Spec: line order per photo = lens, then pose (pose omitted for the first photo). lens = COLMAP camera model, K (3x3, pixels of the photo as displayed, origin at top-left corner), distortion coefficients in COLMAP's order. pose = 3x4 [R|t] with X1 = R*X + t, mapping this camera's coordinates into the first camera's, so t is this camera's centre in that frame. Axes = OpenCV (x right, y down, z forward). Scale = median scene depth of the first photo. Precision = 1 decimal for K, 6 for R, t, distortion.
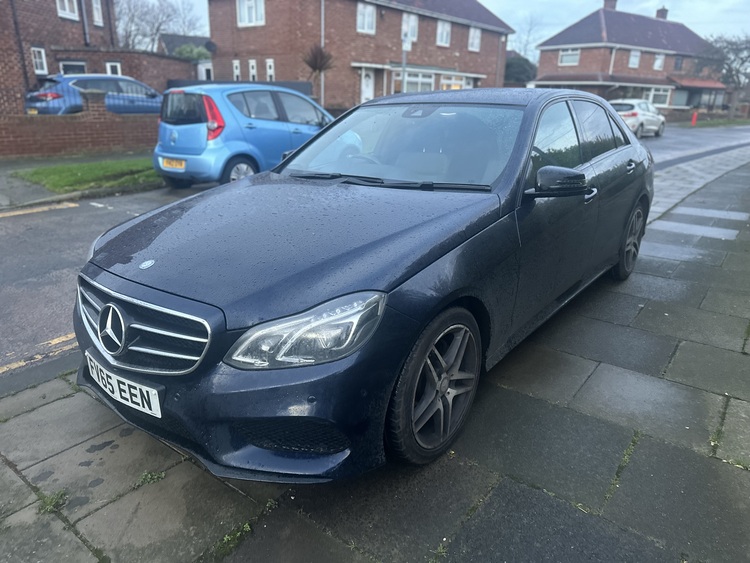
lens RADIAL K [[534.2, 0, 376.6], [0, 534.2, 282.3], [0, 0, 1]] dist [-0.002256, -0.004064]
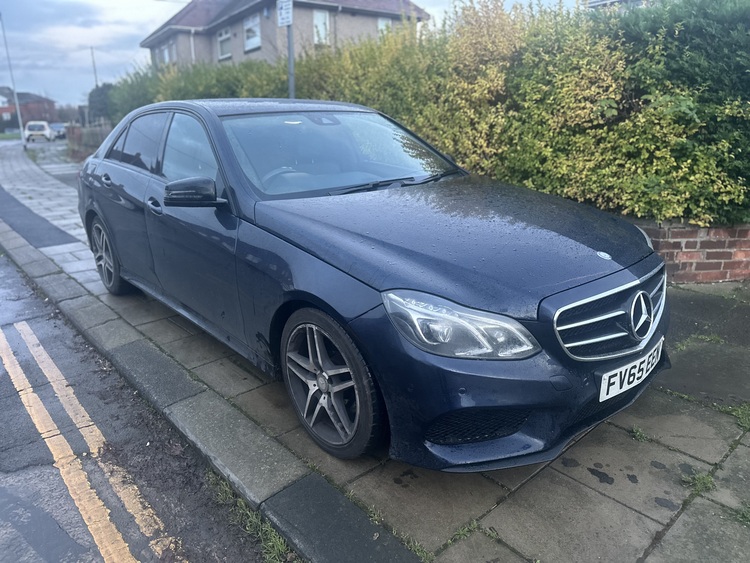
lens RADIAL K [[531.1, 0, 377.1], [0, 531.1, 288.7], [0, 0, 1]] dist [0.000700, -0.002588]
pose [[0.183801, -0.306954, 0.933808, -0.108615], [0.329483, 0.914273, 0.235680, -0.026540], [-0.926098, 0.264355, 0.269180, 0.082953]]
